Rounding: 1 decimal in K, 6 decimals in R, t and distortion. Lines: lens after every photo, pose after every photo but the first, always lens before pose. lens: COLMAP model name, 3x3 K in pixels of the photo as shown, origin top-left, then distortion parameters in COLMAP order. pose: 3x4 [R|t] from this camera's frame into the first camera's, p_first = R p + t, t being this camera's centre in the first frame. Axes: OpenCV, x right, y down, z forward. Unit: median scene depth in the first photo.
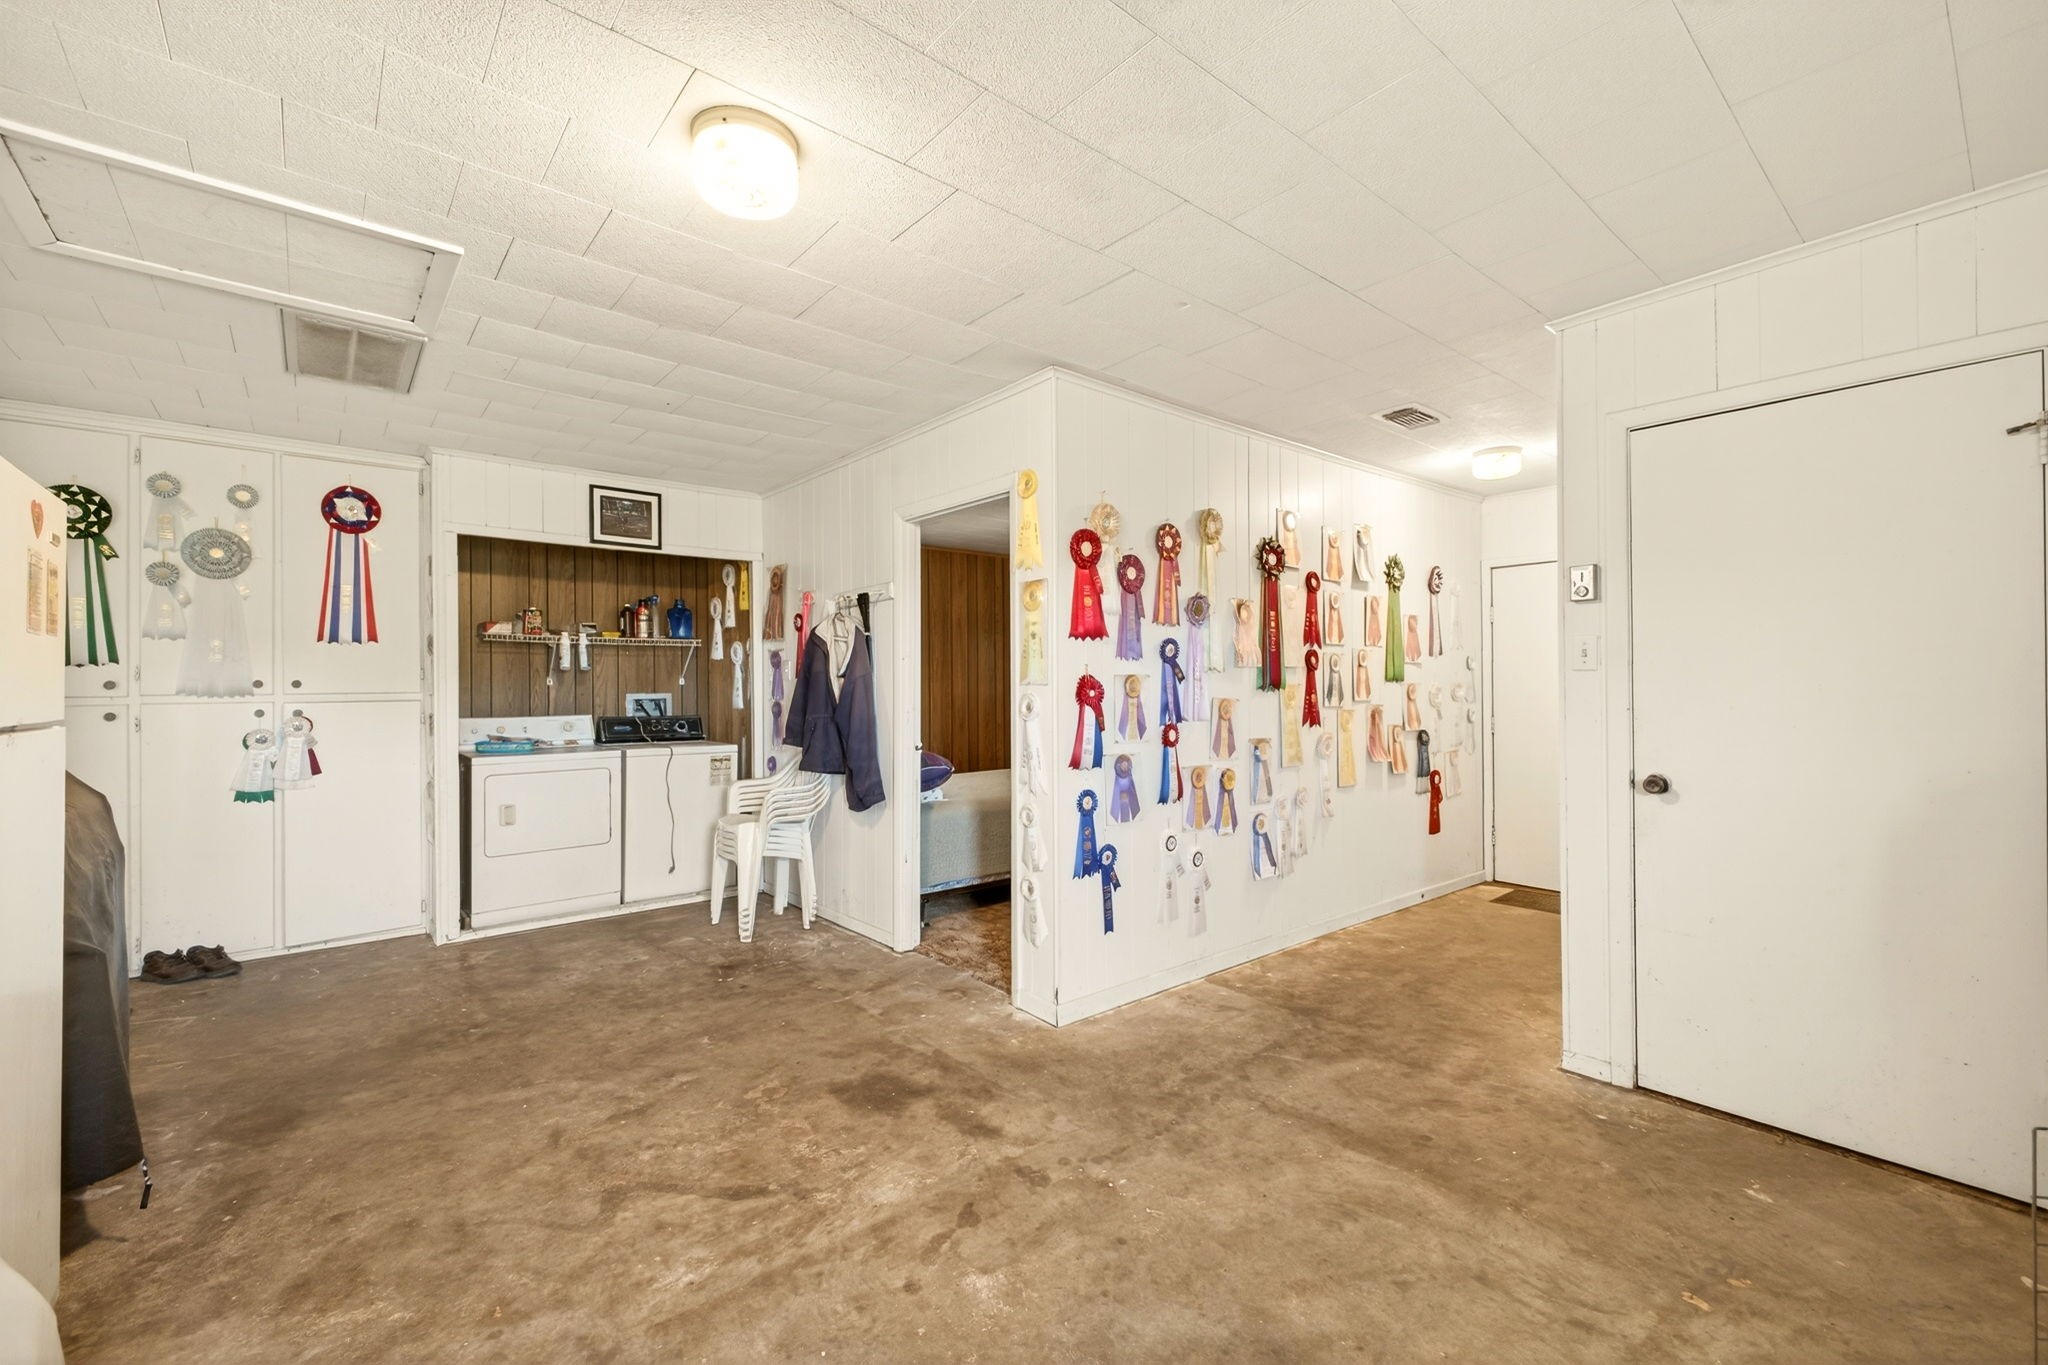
lens RADIAL K [[843.9, 0, 1027.3], [0, 843.9, 683.6], [0, 0, 1]] dist [0.004801, 0.000331]
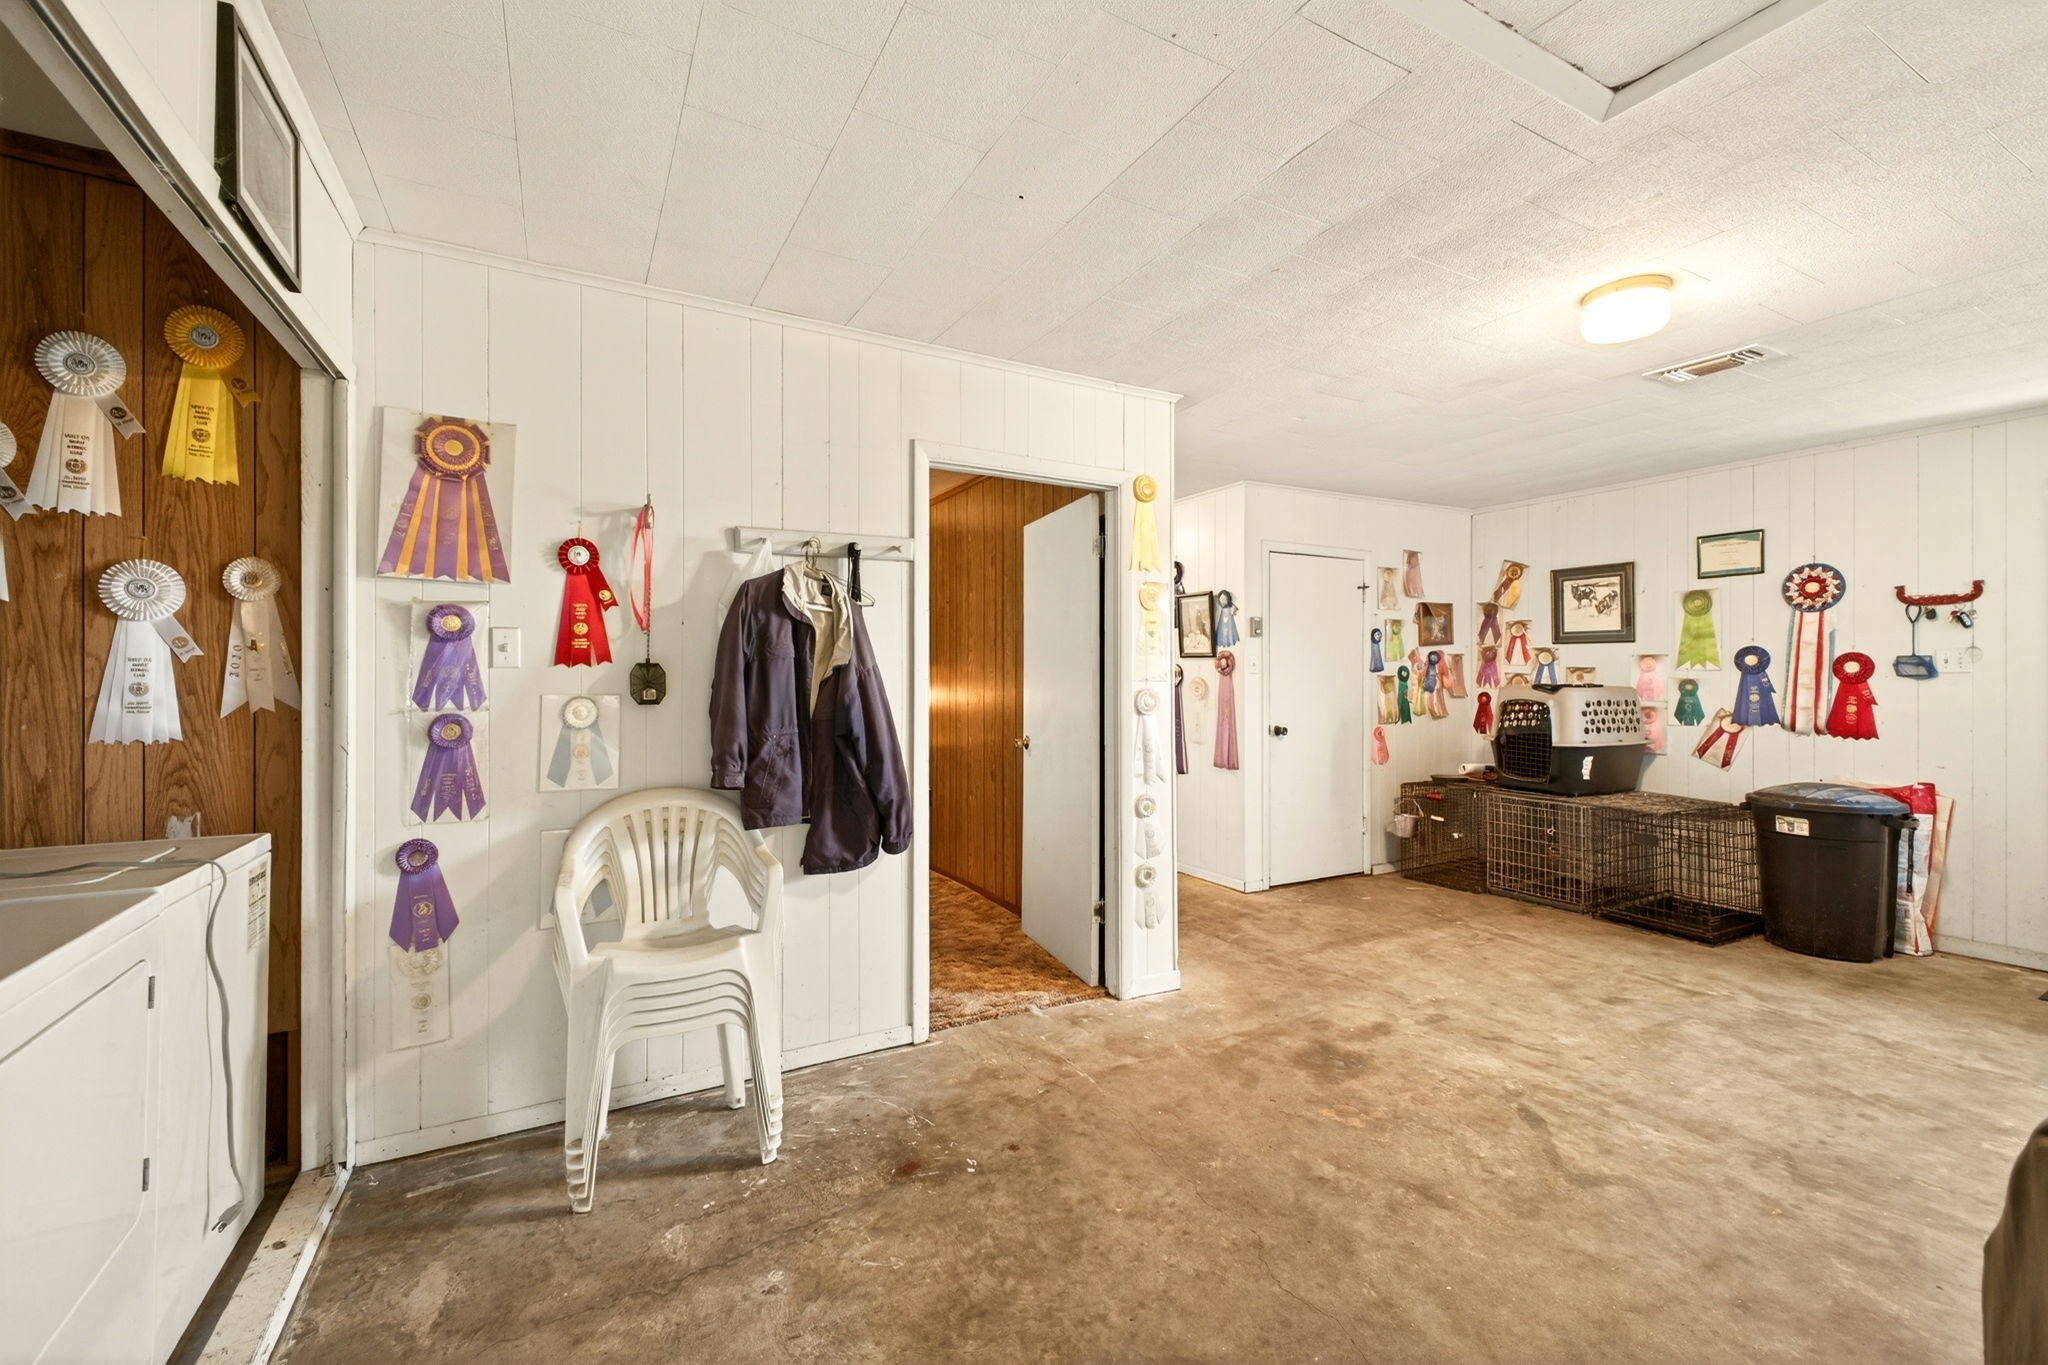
lens RADIAL K [[843.9, 0, 1025.1], [0, 843.9, 680.2], [0, 0, 1]] dist [0.004801, 0.000331]
pose [[0.209004, -0.000356, 0.977915, -1.311335], [-0.004065, 0.999991, 0.001233, 0.002113], [-0.977906, -0.004233, 0.209001, 1.167017]]
